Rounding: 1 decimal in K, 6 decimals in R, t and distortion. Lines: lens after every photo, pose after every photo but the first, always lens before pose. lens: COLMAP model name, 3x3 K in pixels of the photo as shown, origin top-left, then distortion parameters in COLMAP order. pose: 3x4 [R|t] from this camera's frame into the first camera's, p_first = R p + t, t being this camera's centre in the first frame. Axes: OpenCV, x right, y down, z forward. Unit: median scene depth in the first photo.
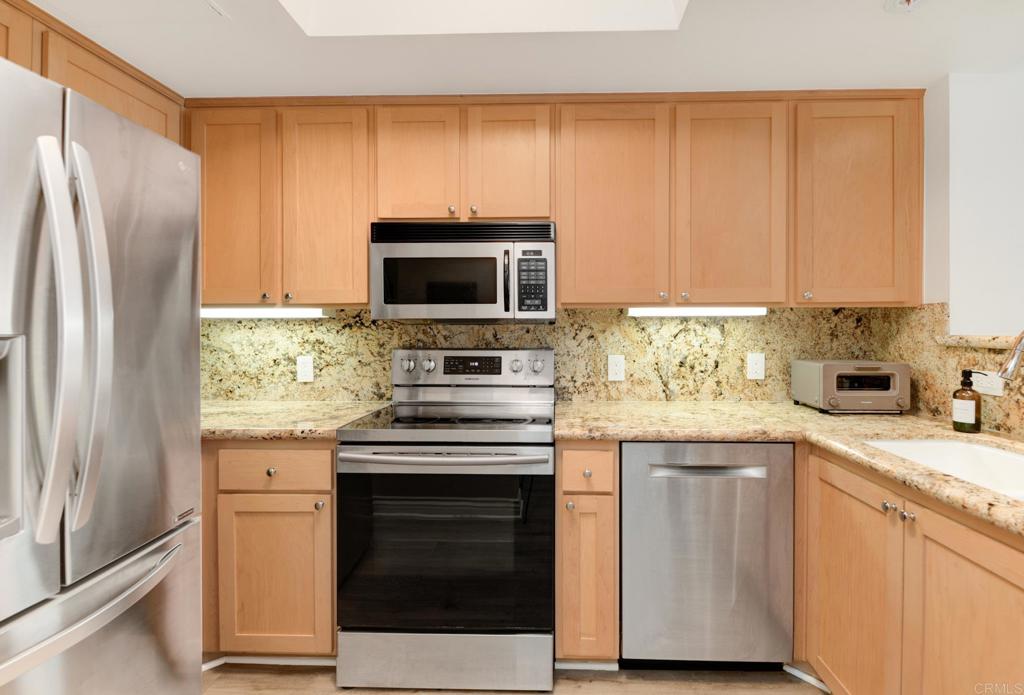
lens RADIAL K [[481.3, 0, 531.5], [0, 481.3, 333.5], [0, 0, 1]] dist [0.017417, -0.012959]
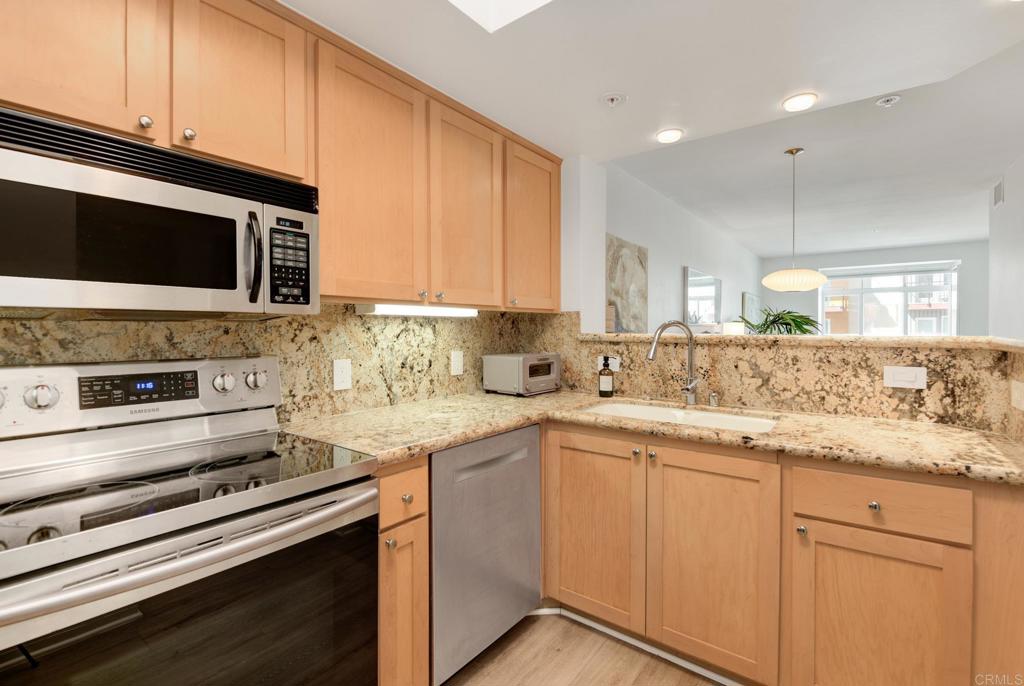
lens RADIAL K [[469.7, 0, 533.3], [0, 469.7, 335.2], [0, 0, 1]] dist [-0.001679, -0.000456]
pose [[0.560686, -0.008656, 0.827983, -0.334679], [0.006505, 0.999961, 0.006049, -0.000849], [-0.828003, 0.001994, 0.560720, 0.267216]]
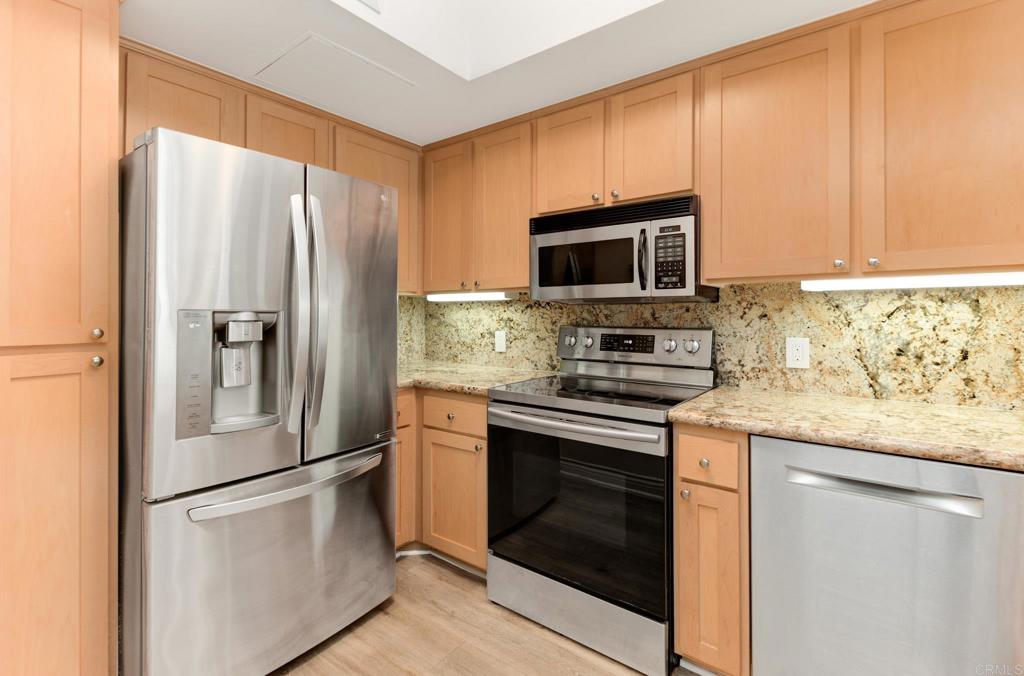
lens RADIAL K [[460.8, 0, 506.6], [0, 460.8, 311.1], [0, 0, 1]] dist [0.030405, -0.011841]
pose [[0.815089, -0.004518, -0.579318, 0.243193], [-0.002179, 0.999939, -0.010864, 0.008574], [0.579331, 0.010118, 0.815029, 0.041600]]
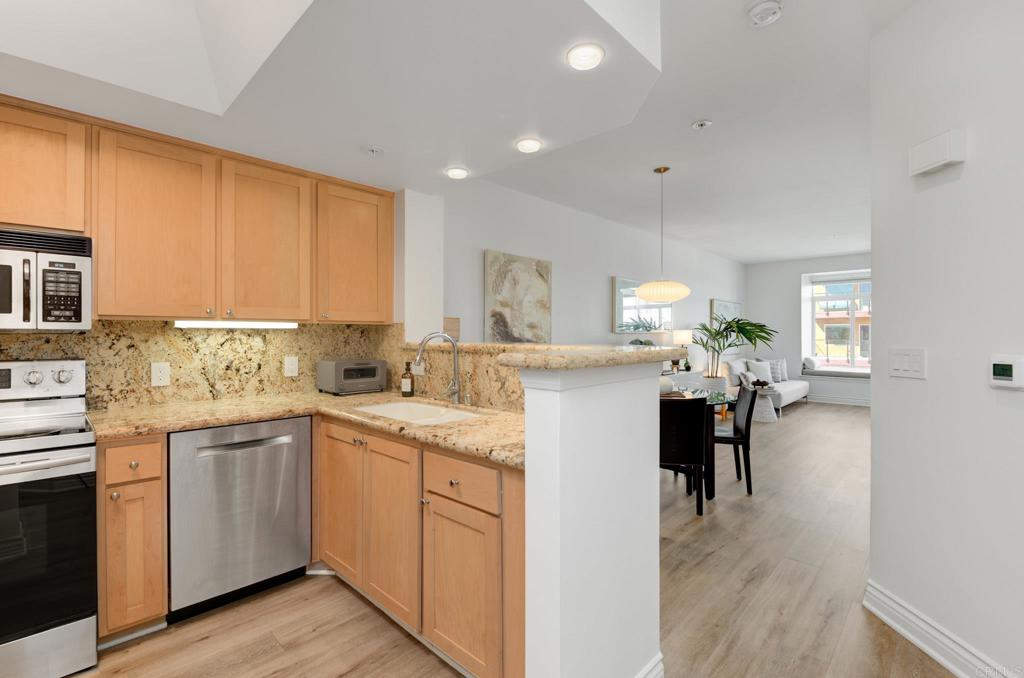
lens RADIAL K [[470.1, 0, 529.0], [0, 470.1, 334.9], [0, 0, 1]] dist [0.002934, -0.010168]
pose [[0.652815, 0.002434, 0.757513, -0.089106], [0.003991, 0.999970, -0.006652, -0.007808], [-0.757507, 0.007366, 0.652786, -0.346090]]
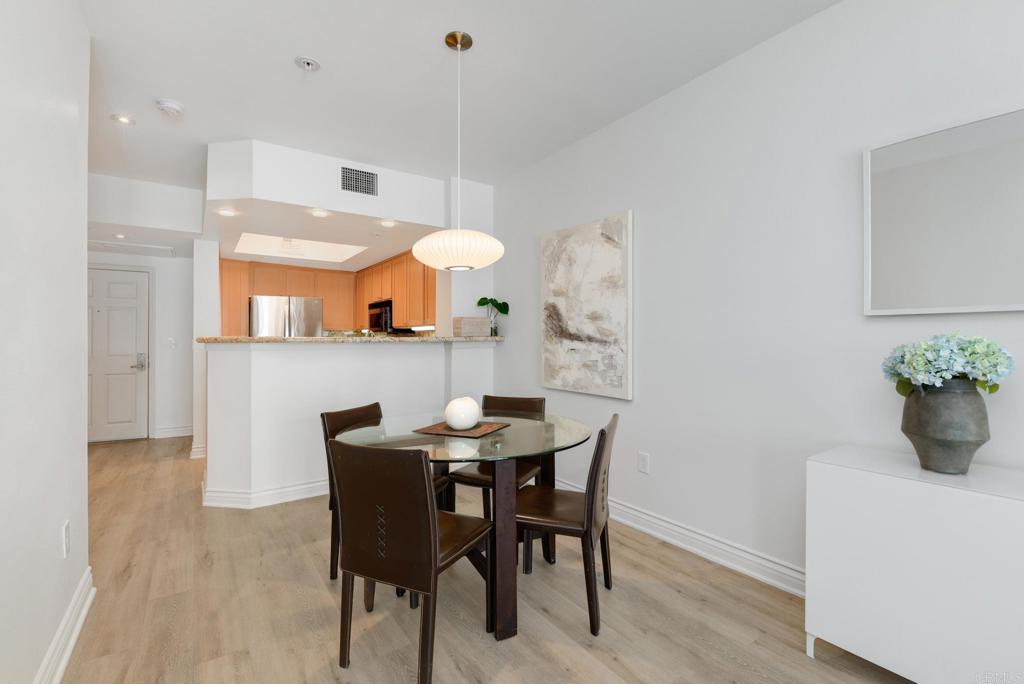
lens RADIAL K [[463.4, 0, 499.6], [0, 463.4, 340.9], [0, 0, 1]] dist [-0.032411, -0.000023]
pose [[0.570626, 0.001778, -0.821208, 2.505438], [-0.005673, 0.999982, -0.001777, 0.018419], [0.821190, 0.005673, 0.570626, -0.058574]]
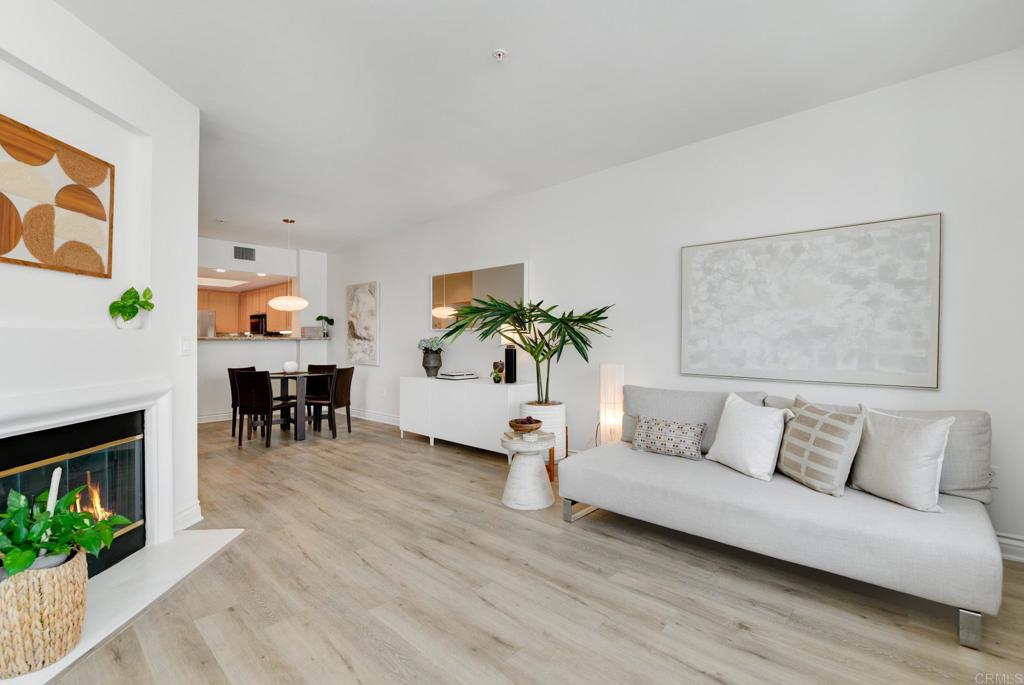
lens RADIAL K [[434.8, 0, 512.0], [0, 434.8, 342.5], [0, 0, 1]] dist [-0.022133, -0.000259]
pose [[0.768523, 0.002951, -0.639816, 4.094257], [-0.007484, 0.999962, -0.004377, 0.040078], [0.639779, 0.008152, 0.768516, -0.600624]]
